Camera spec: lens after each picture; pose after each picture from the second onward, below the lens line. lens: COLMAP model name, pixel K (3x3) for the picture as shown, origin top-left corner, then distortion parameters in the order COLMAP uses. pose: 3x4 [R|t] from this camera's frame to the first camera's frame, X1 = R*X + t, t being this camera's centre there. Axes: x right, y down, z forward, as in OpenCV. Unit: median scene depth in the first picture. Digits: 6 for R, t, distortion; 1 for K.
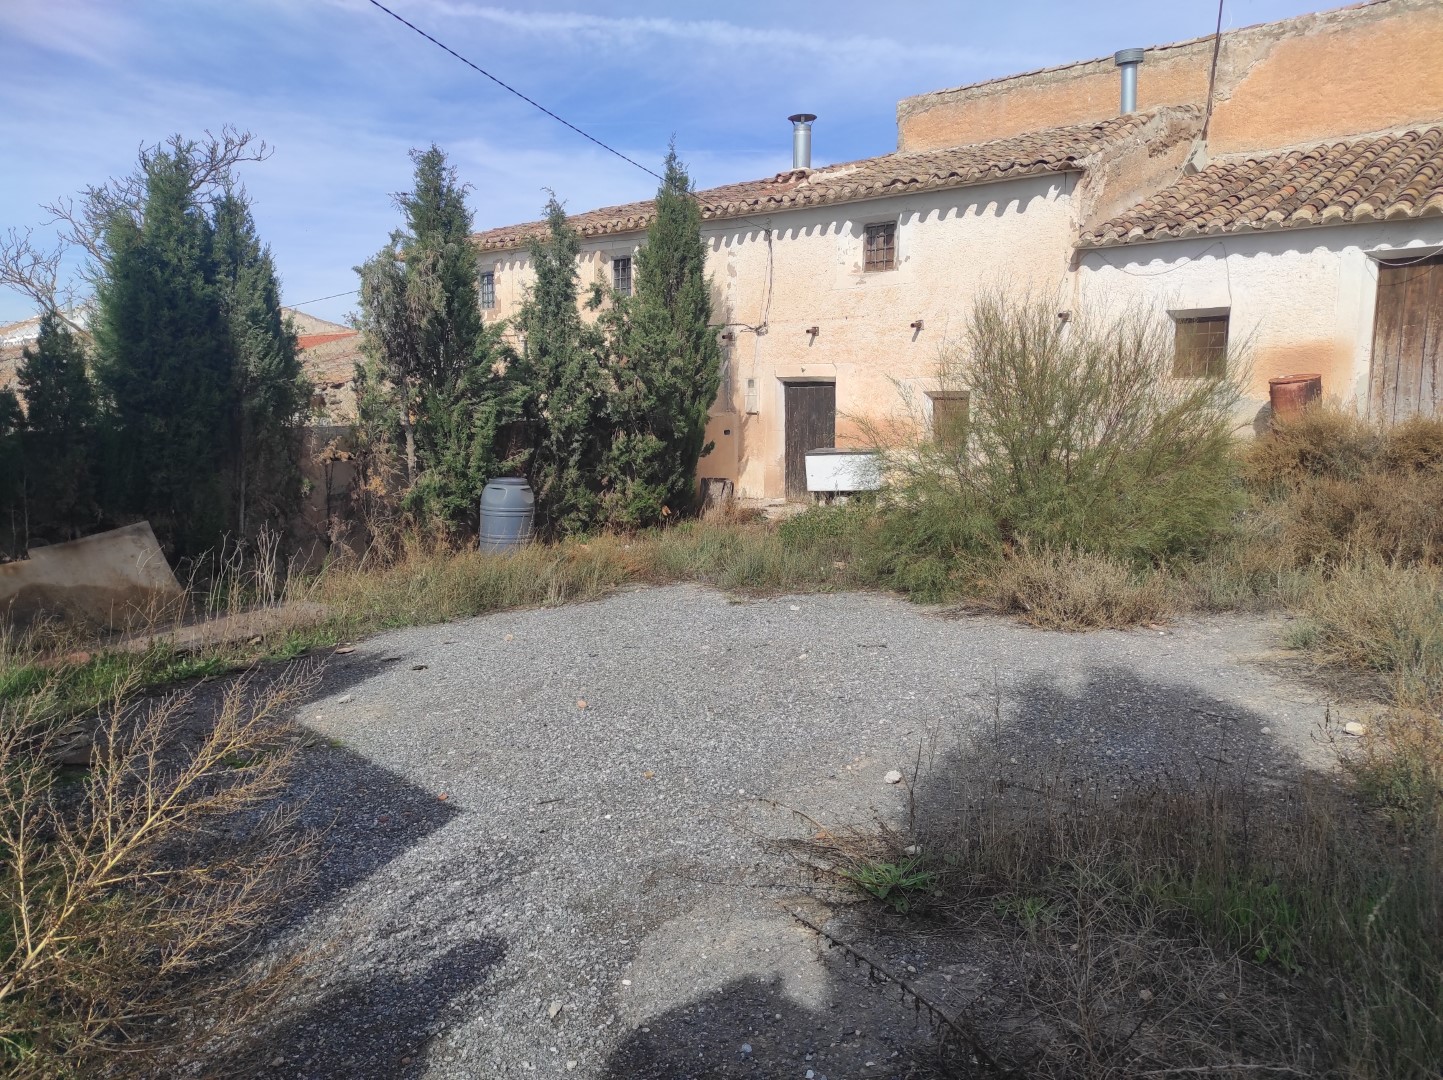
lens RADIAL K [[1057.4, 0, 713.7], [0, 1057.4, 545.3], [0, 0, 1]] dist [0.043645, -0.028211]
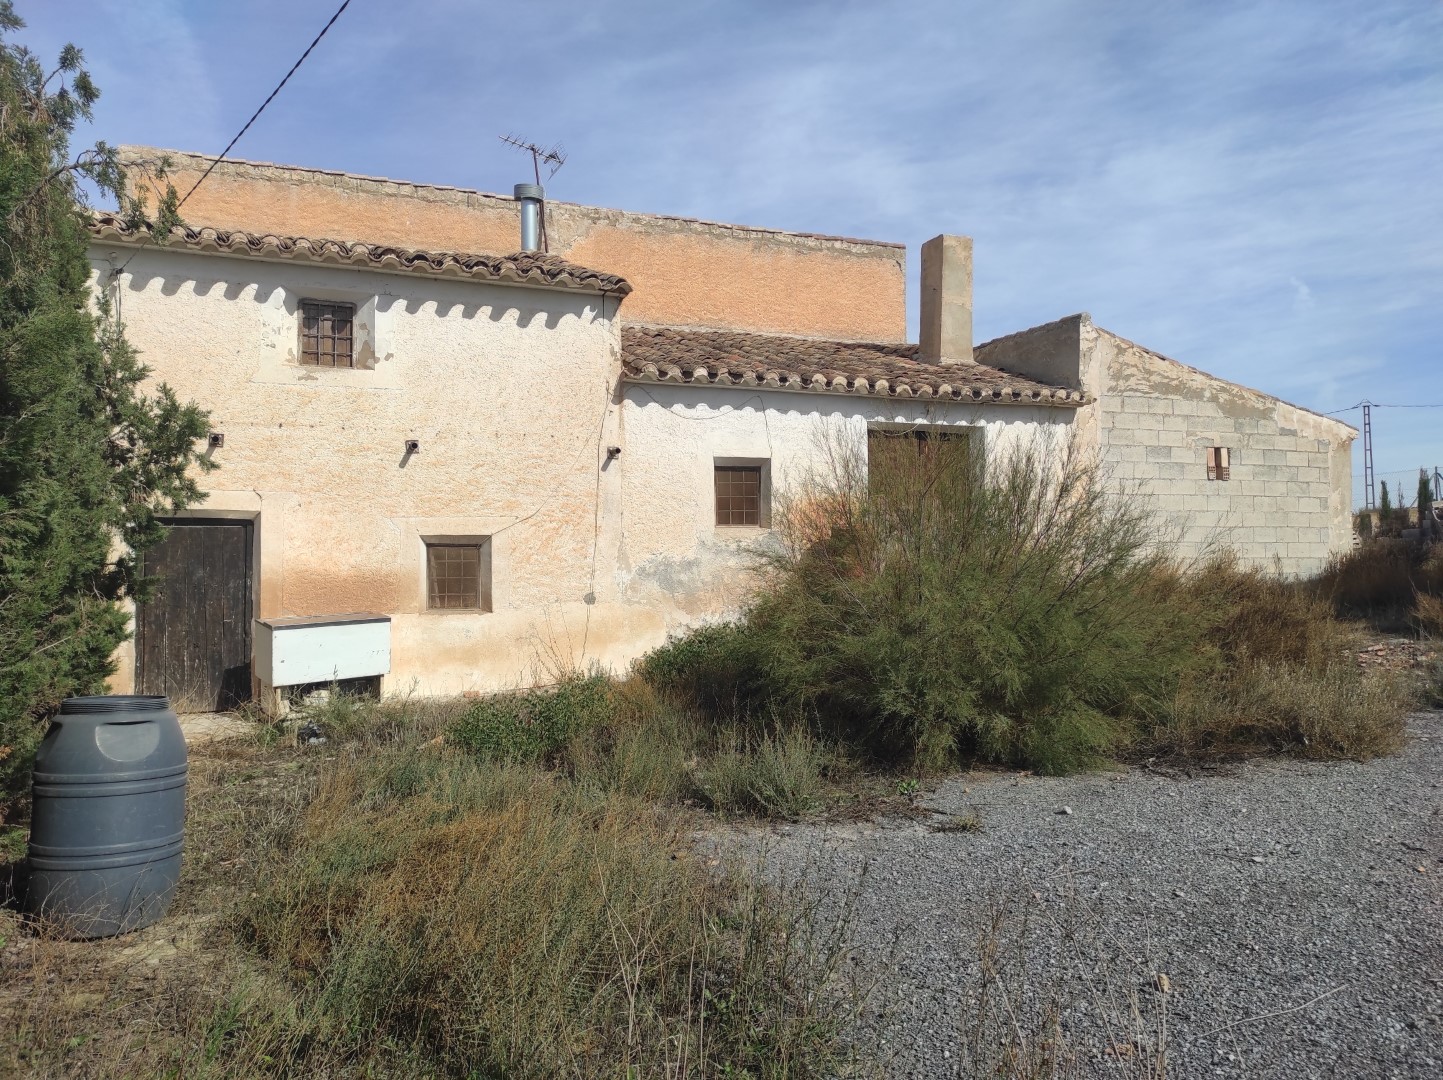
lens RADIAL K [[1057.4, 0, 725.0], [0, 1057.4, 536.2], [0, 0, 1]] dist [0.043645, -0.028211]
pose [[0.463186, 0.029983, 0.885754, -0.349750], [0.131435, 0.986052, -0.102109, -0.040486], [-0.876461, 0.163715, 0.452785, 0.471213]]
